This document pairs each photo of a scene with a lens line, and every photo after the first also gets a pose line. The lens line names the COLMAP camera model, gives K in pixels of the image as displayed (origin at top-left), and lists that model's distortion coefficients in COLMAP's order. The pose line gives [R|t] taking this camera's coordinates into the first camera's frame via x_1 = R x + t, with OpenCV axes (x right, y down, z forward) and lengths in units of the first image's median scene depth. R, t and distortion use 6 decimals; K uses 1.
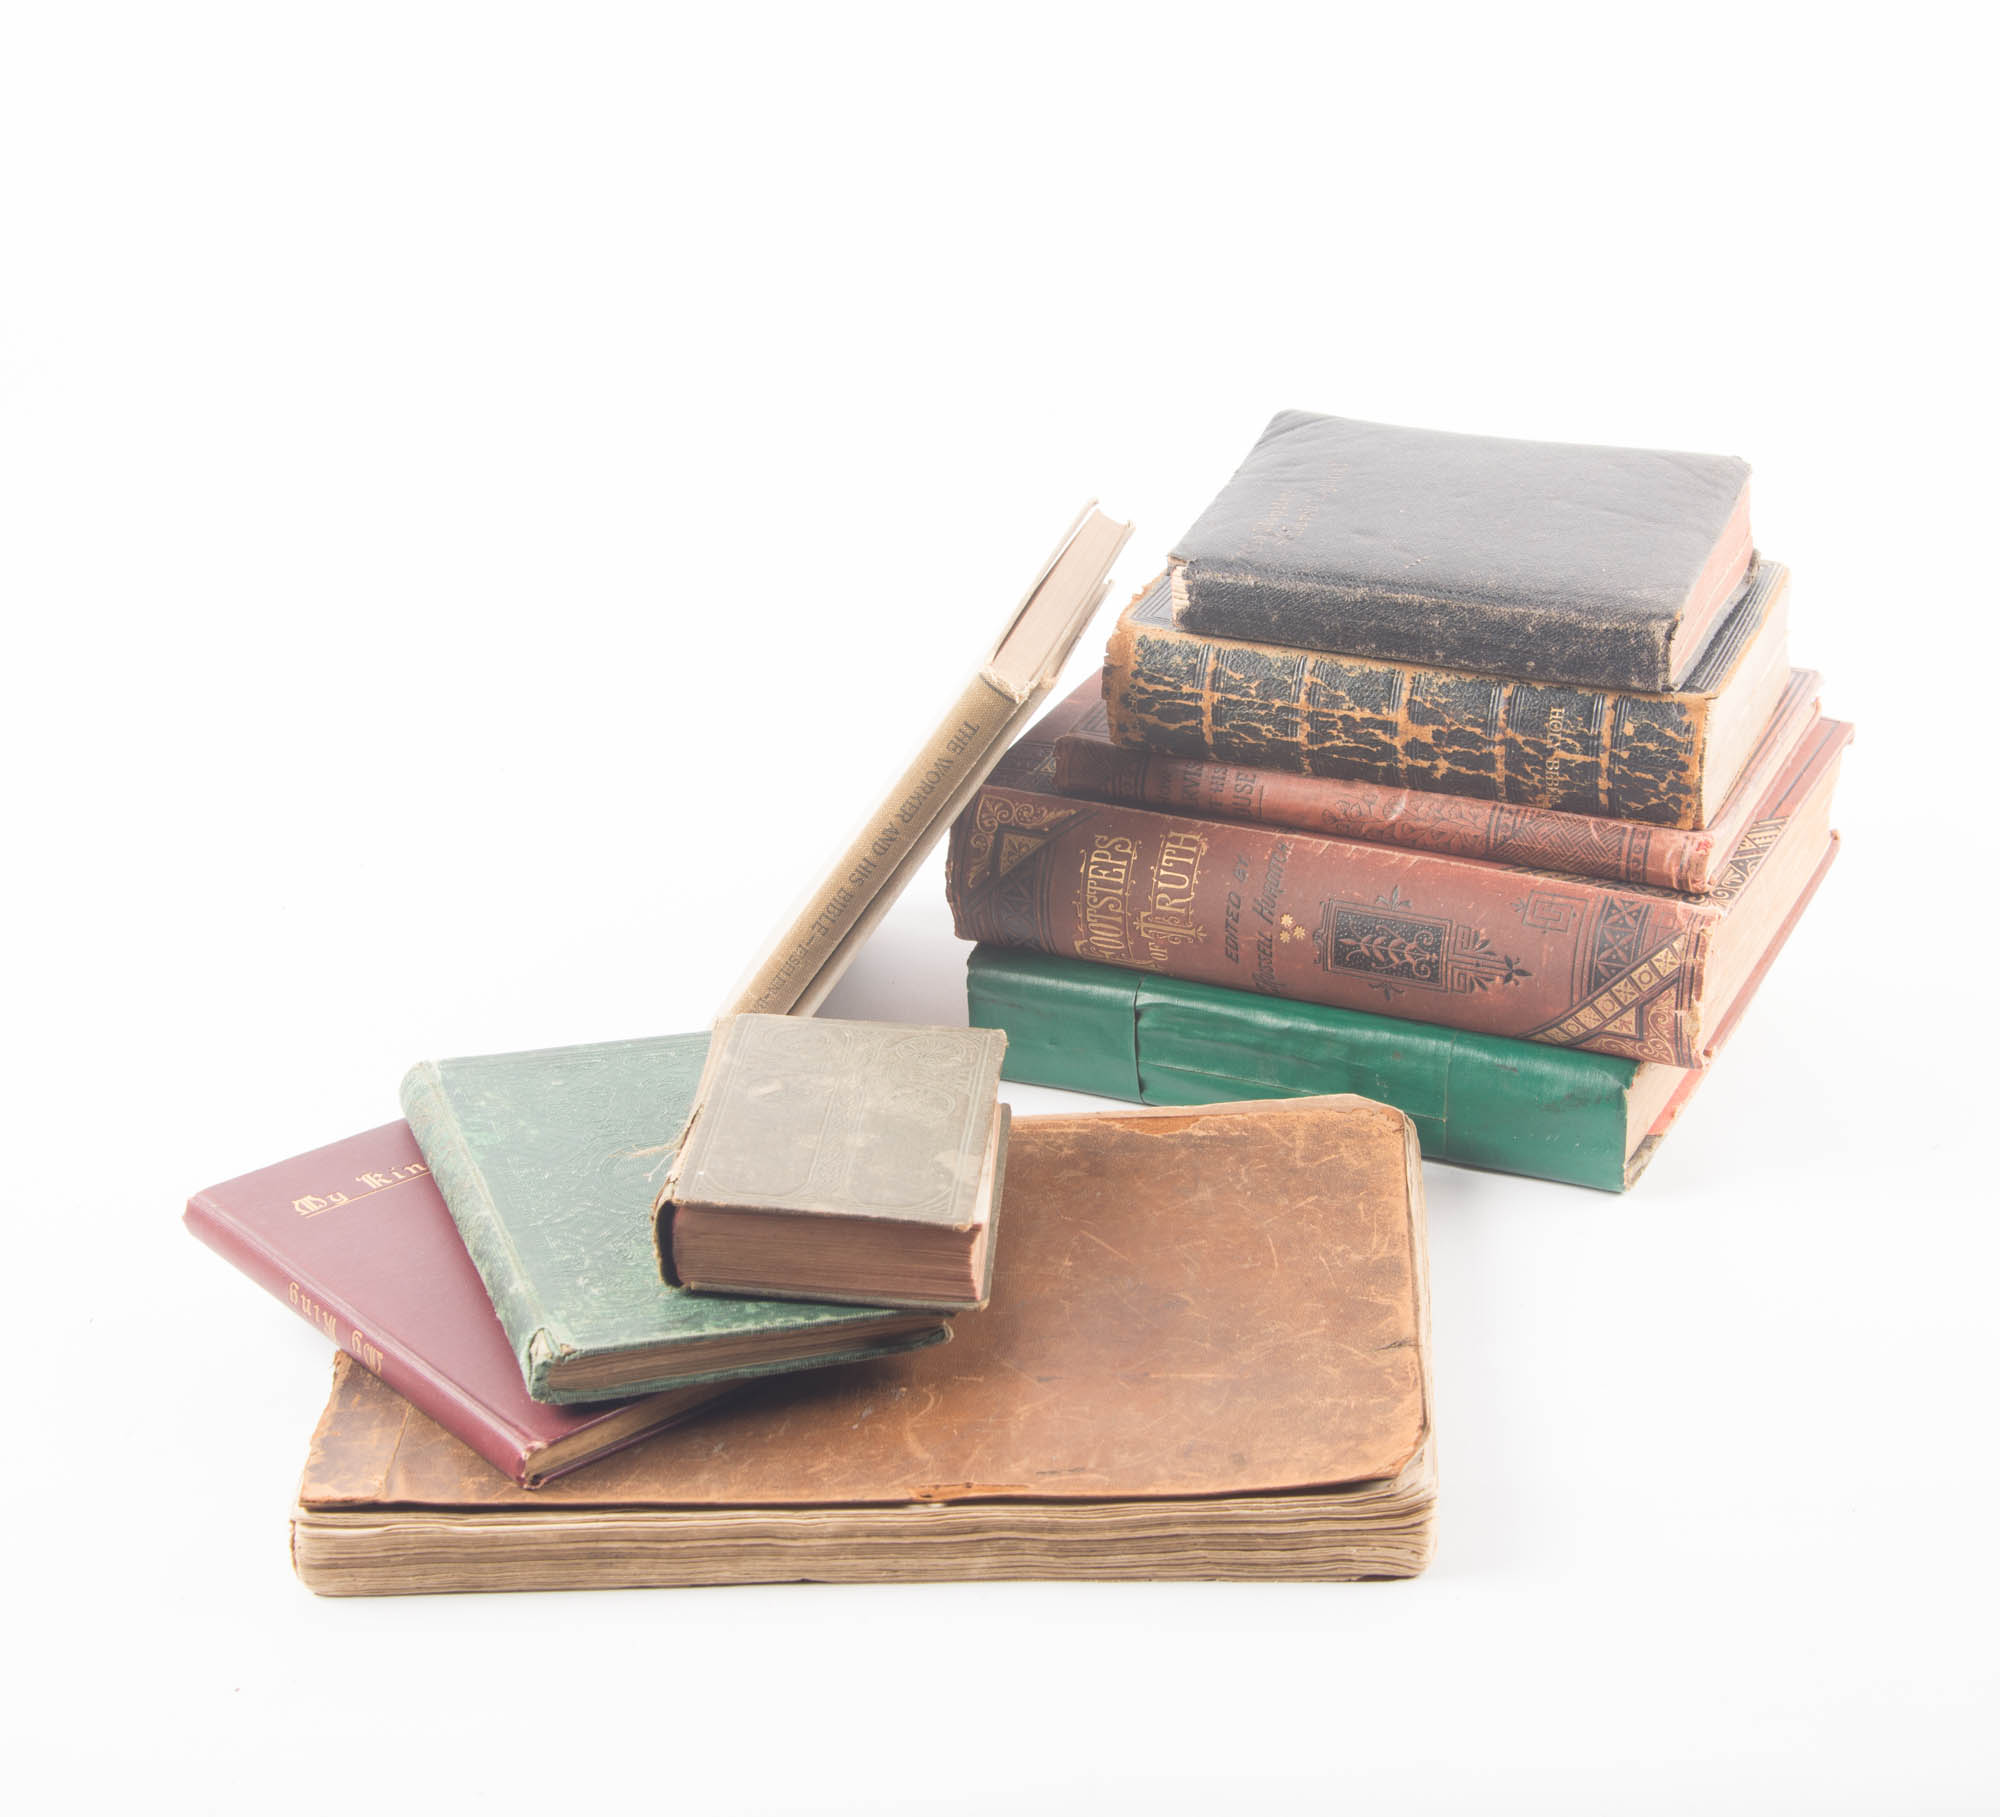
lens RADIAL K [[4187.7, 0, 999.3], [0, 4187.7, 909.0], [0, 0, 1]] dist [-0.027088, 0.000000]
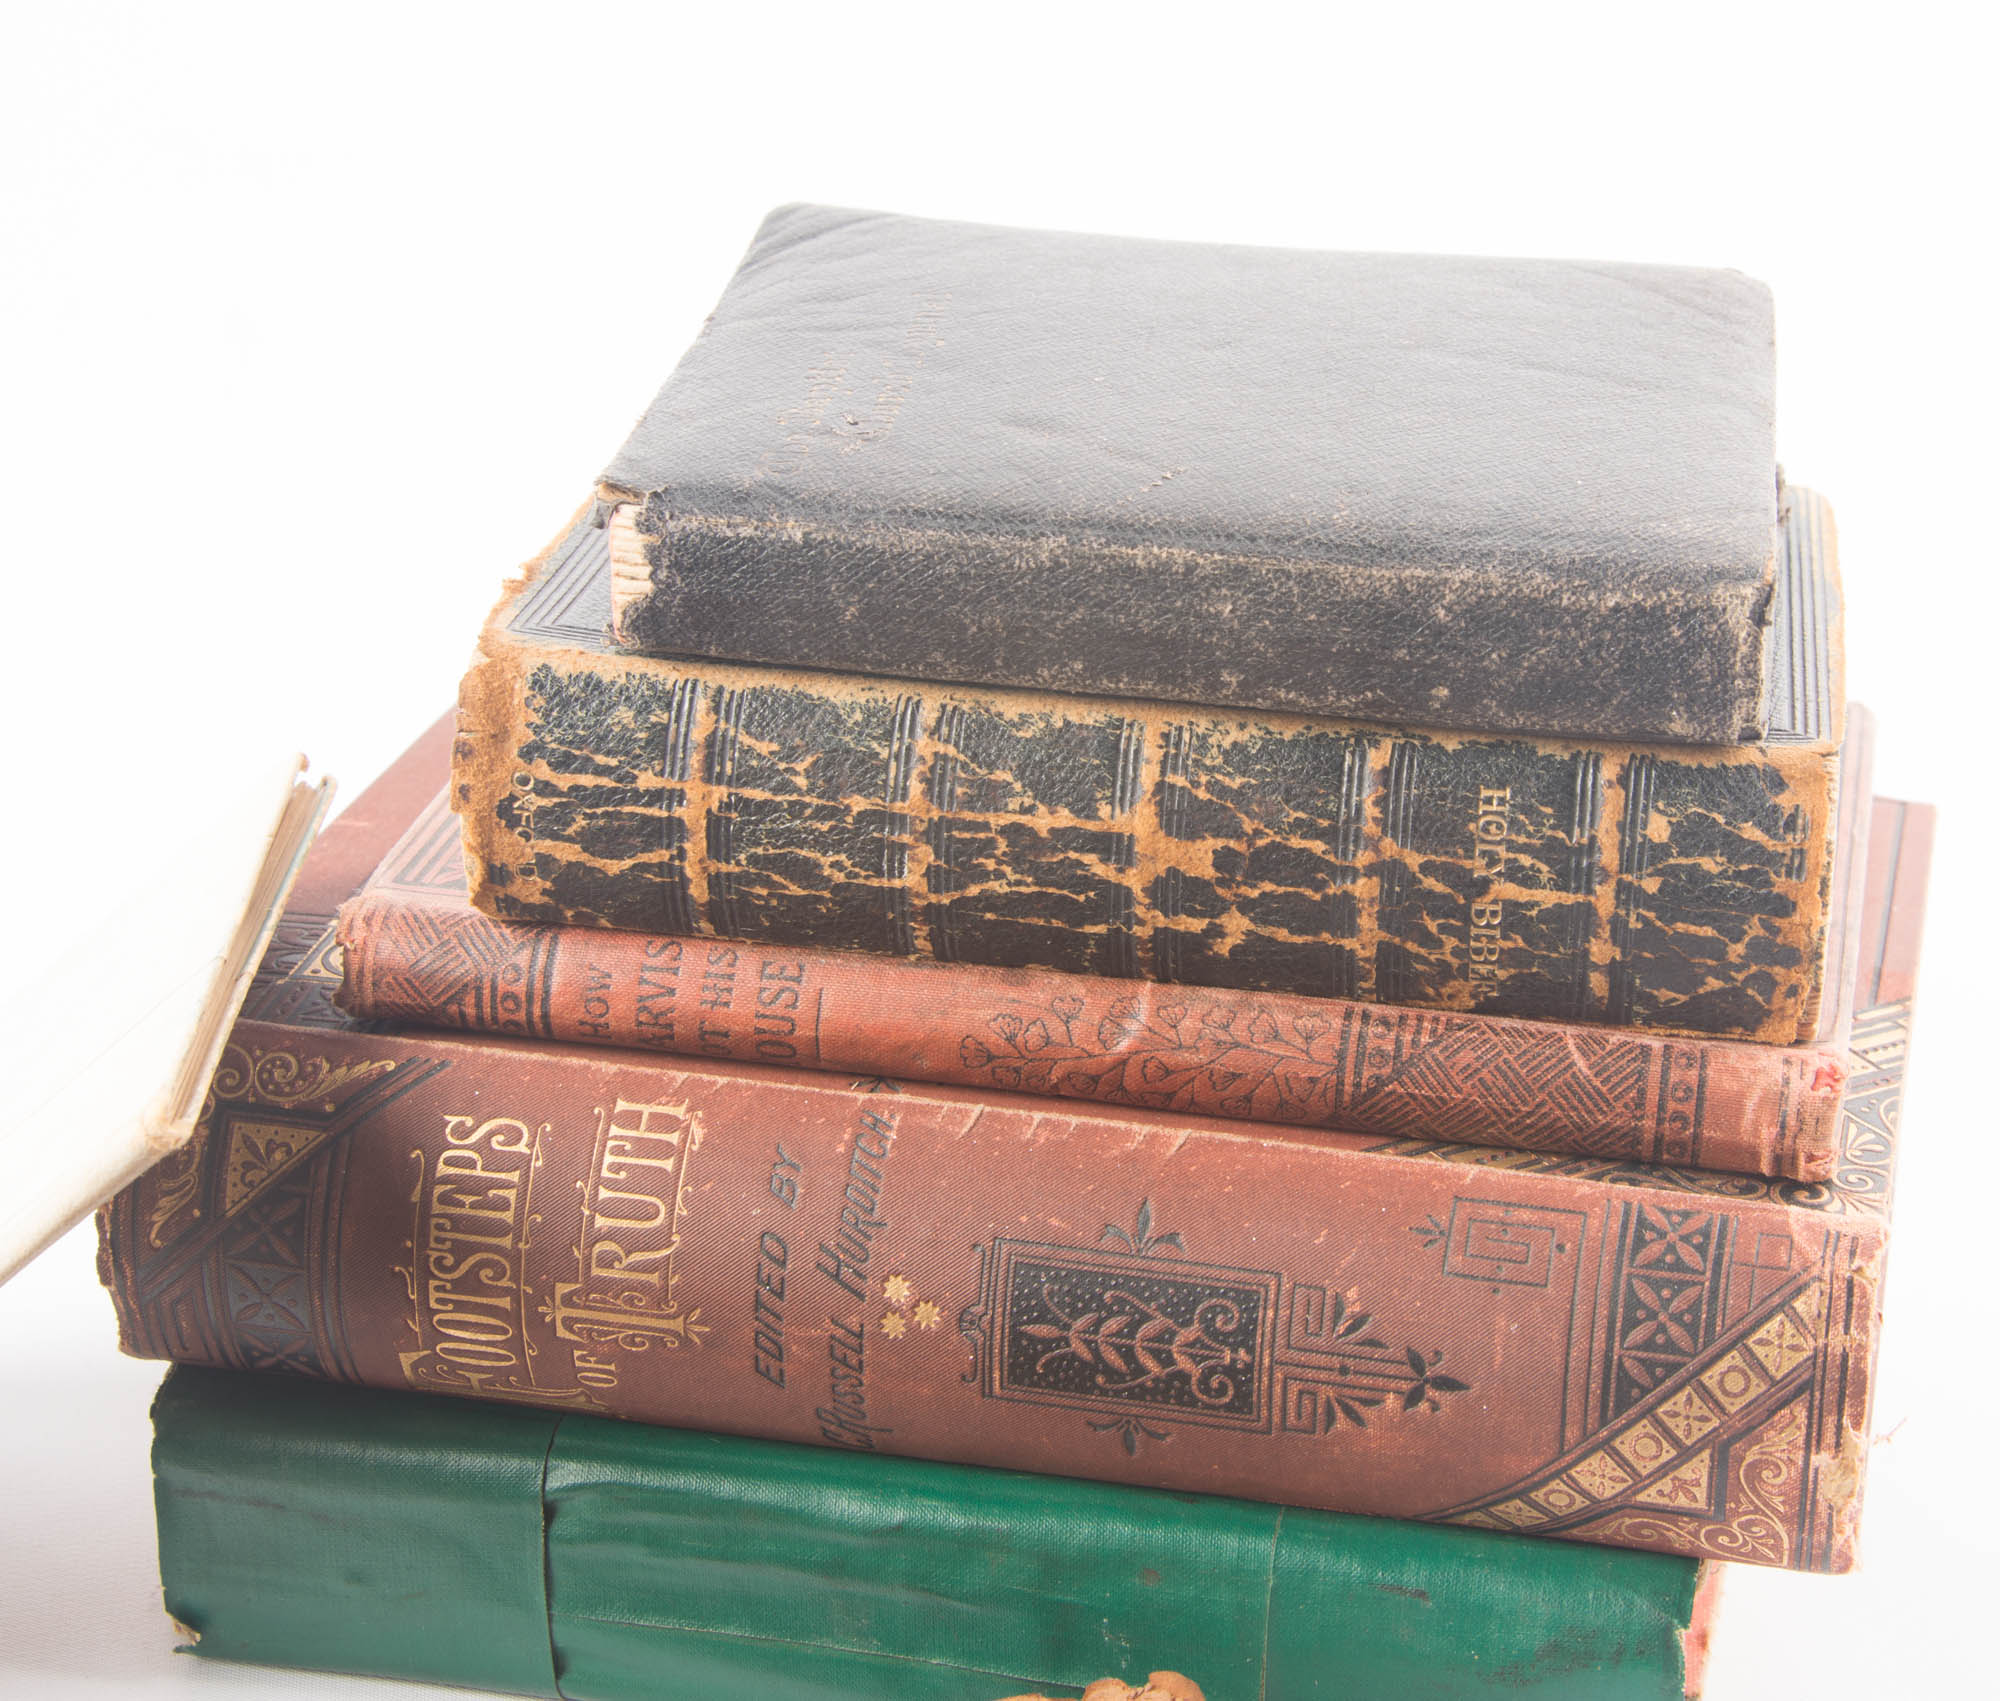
lens RADIAL K [[3584.2, 0, 980.6], [0, 3584.2, 712.4], [0, 0, 1]] dist [0.036633, 0.000000]
pose [[0.966790, -0.031074, 0.253677, -0.018150], [0.052550, 0.995542, -0.078324, -0.028522], [-0.250112, 0.089054, 0.964113, 0.634051]]
